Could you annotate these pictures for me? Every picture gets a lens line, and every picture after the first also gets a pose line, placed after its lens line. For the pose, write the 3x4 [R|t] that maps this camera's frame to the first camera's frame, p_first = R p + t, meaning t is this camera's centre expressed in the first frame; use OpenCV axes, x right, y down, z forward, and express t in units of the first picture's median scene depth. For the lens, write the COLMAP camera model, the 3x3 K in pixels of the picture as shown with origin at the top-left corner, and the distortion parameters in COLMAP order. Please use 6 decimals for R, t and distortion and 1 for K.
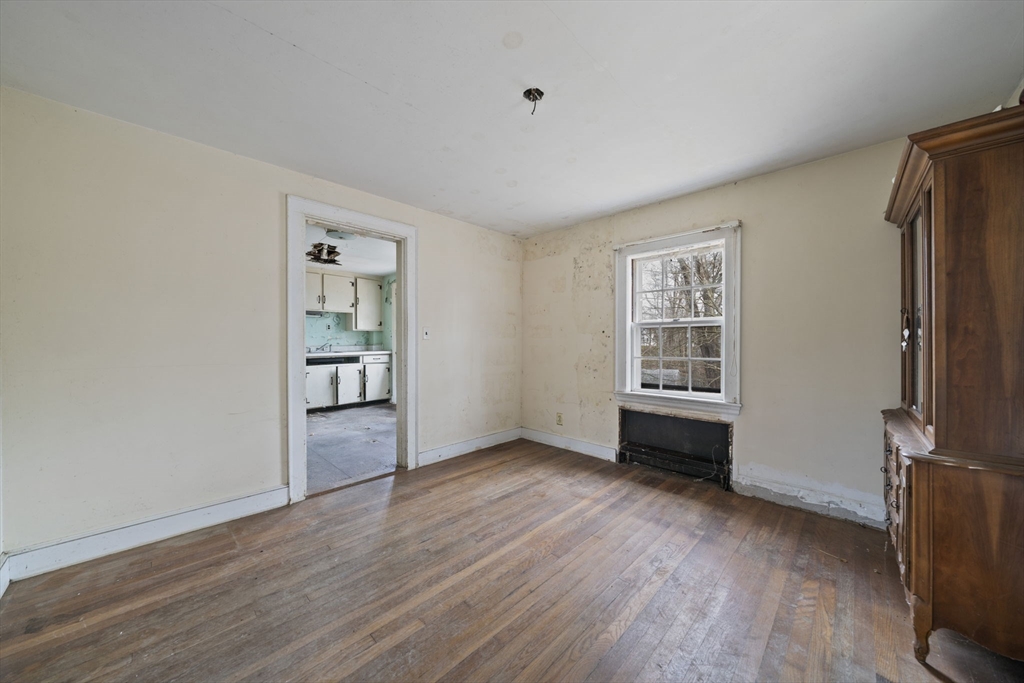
lens RADIAL K [[352.4, 0, 513.6], [0, 352.4, 343.3], [0, 0, 1]] dist [-0.005709, -0.000139]
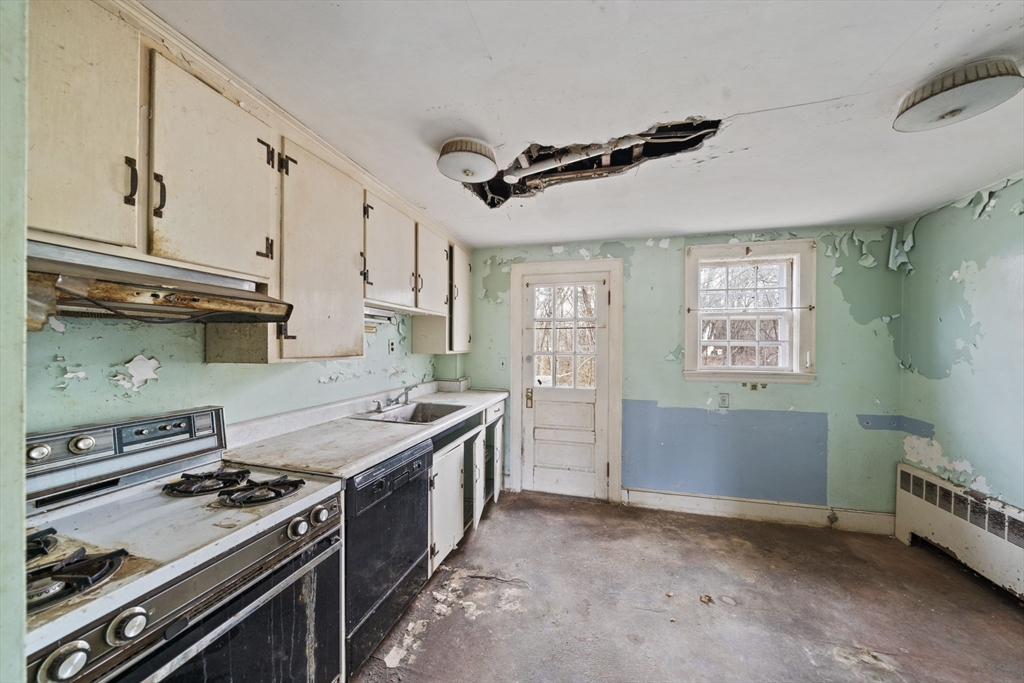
lens RADIAL K [[352.4, 0, 513.6], [0, 352.4, 343.3], [0, 0, 1]] dist [-0.005709, -0.000139]
pose [[0.871272, 0.010546, 0.490687, -1.479503], [-0.005148, 0.999910, -0.012349, -0.110460], [-0.490773, 0.008233, 0.871248, 1.330155]]
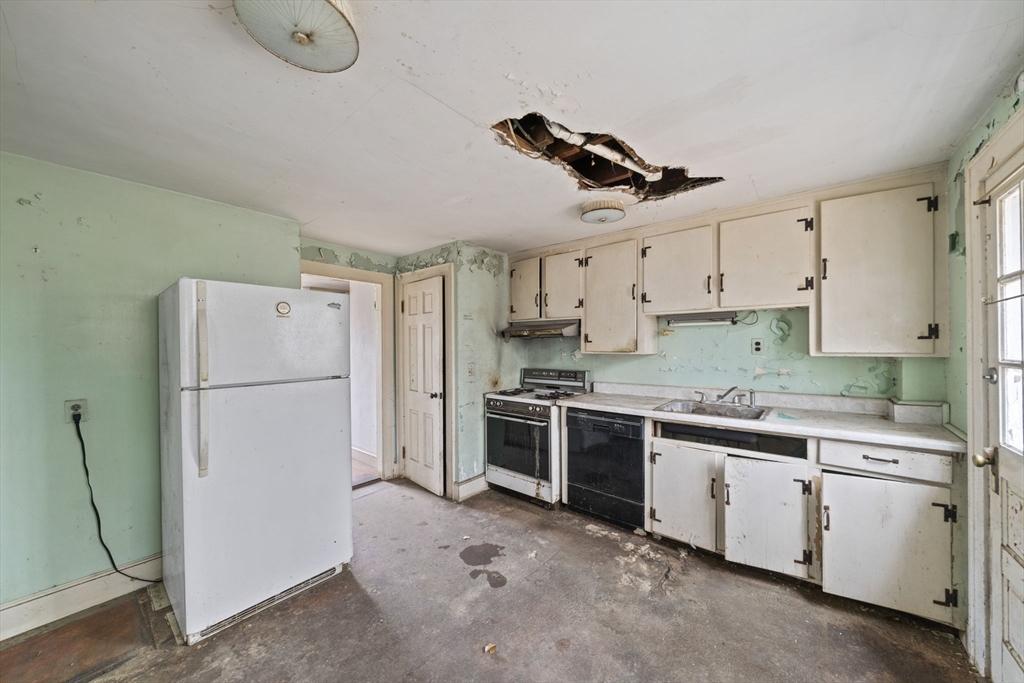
lens RADIAL K [[356.1, 0, 516.3], [0, 356.1, 343.8], [0, 0, 1]] dist [-0.005991, -0.000112]
pose [[0.085774, -0.002871, -0.996311, -0.316807], [-0.003556, 0.999989, -0.003188, -0.113215], [0.996308, 0.003816, 0.085762, 1.651500]]
